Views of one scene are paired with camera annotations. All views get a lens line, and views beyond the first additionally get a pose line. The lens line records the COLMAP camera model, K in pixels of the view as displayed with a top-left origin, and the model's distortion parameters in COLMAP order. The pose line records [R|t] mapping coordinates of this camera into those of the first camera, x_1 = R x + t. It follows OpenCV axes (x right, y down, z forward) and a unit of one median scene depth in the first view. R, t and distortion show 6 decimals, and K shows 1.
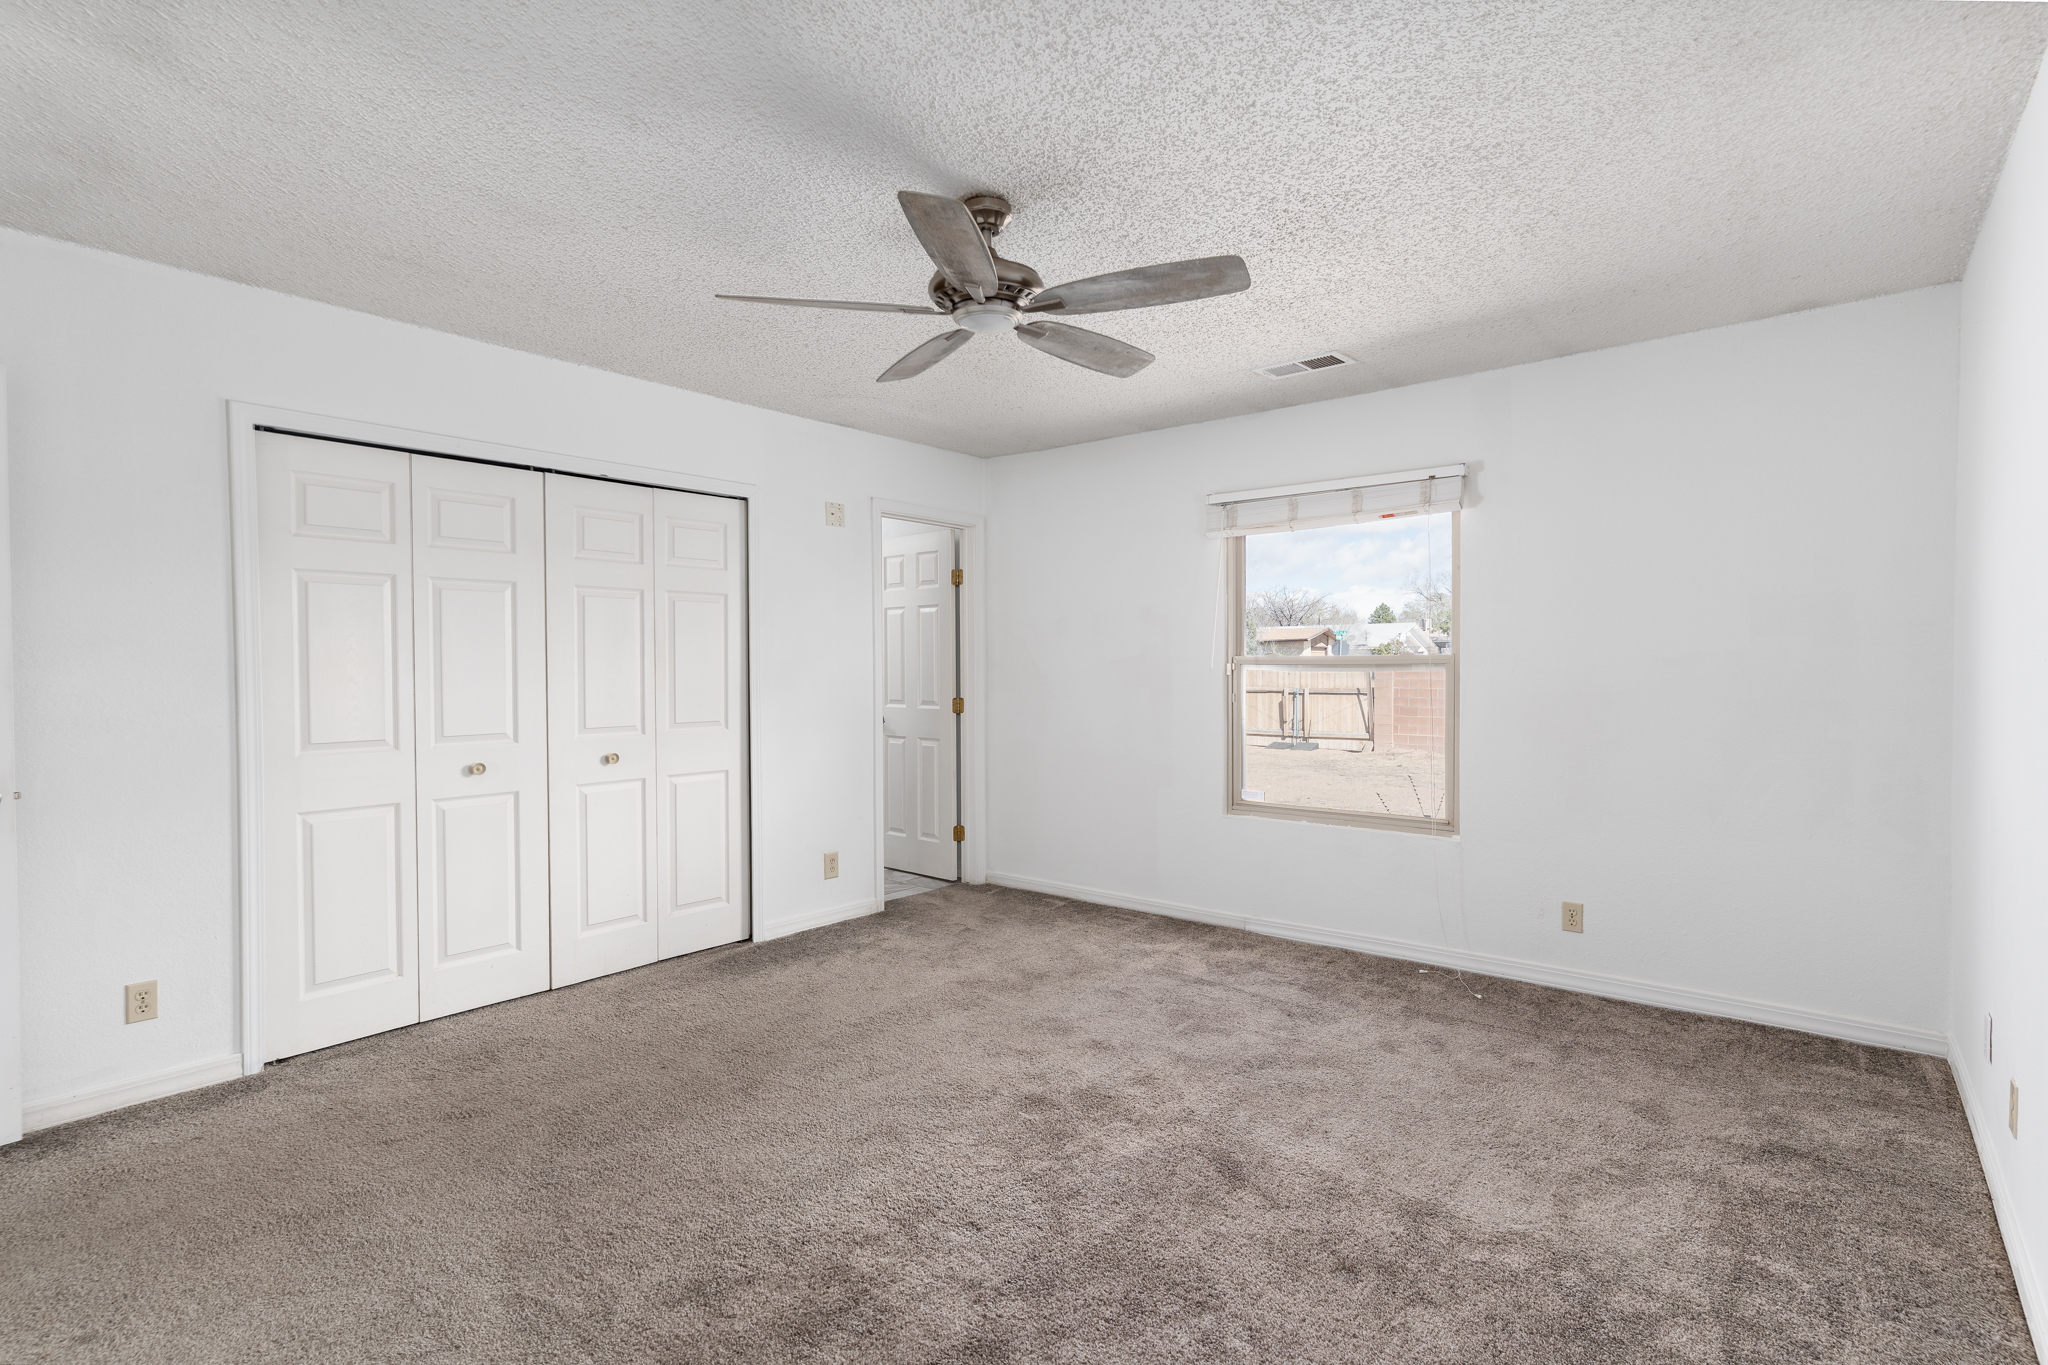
lens RADIAL K [[998.8, 0, 1033.6], [0, 998.8, 671.9], [0, 0, 1]] dist [0.004073, -0.000658]
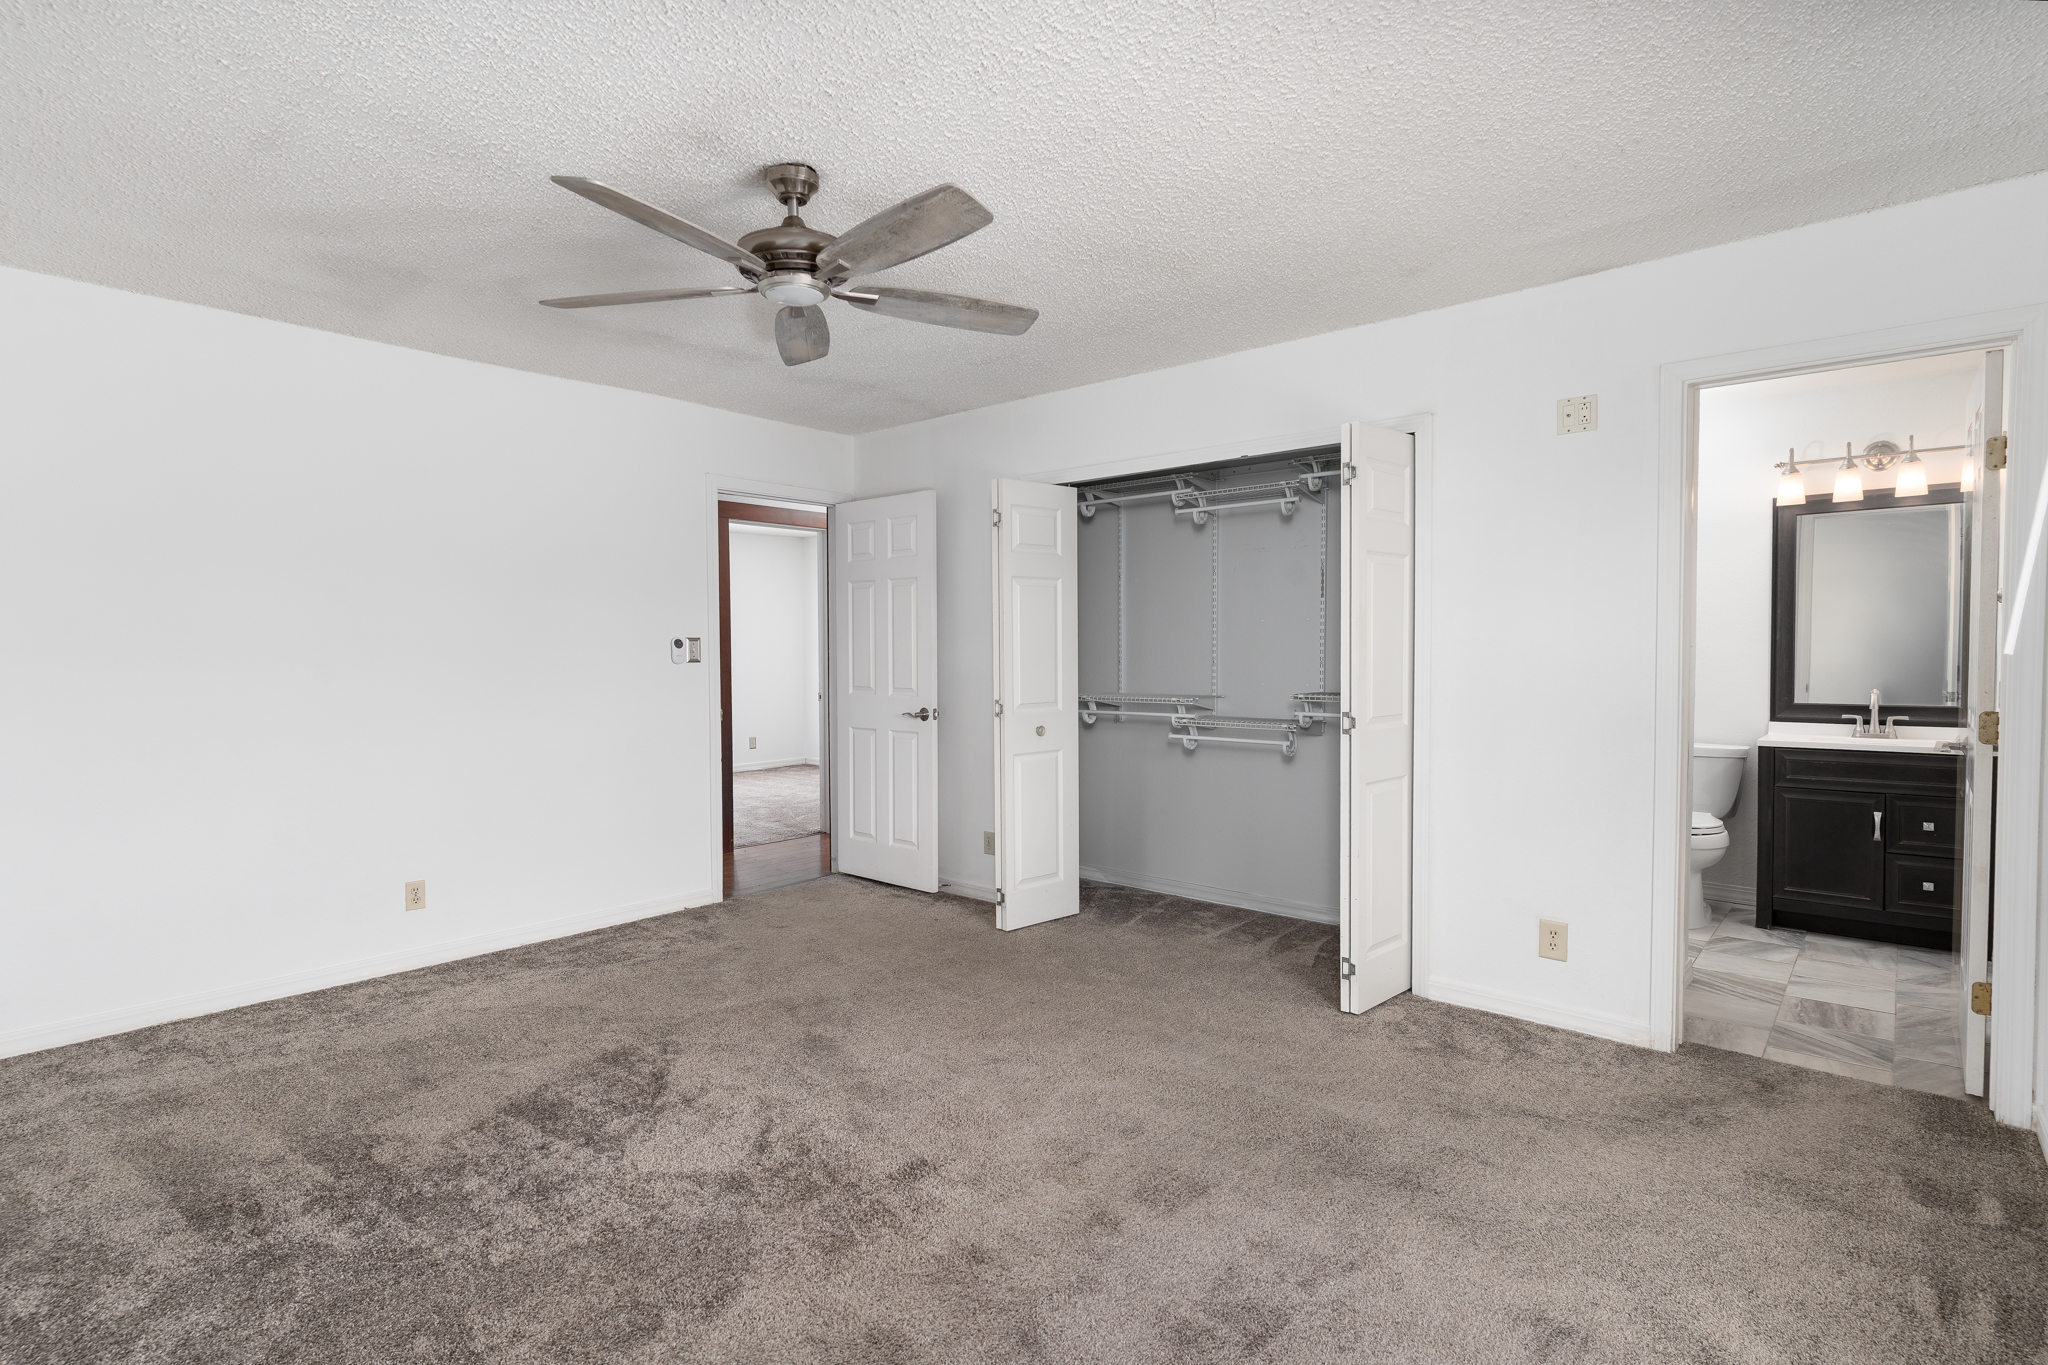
lens RADIAL K [[998.8, 0, 1033.6], [0, 998.8, 671.9], [0, 0, 1]] dist [0.004073, -0.000658]
pose [[-0.029665, 0.015117, -0.999446, 0.495234], [-0.016715, 0.999738, 0.015618, 0.008549], [0.999420, 0.017169, -0.029405, 0.689748]]
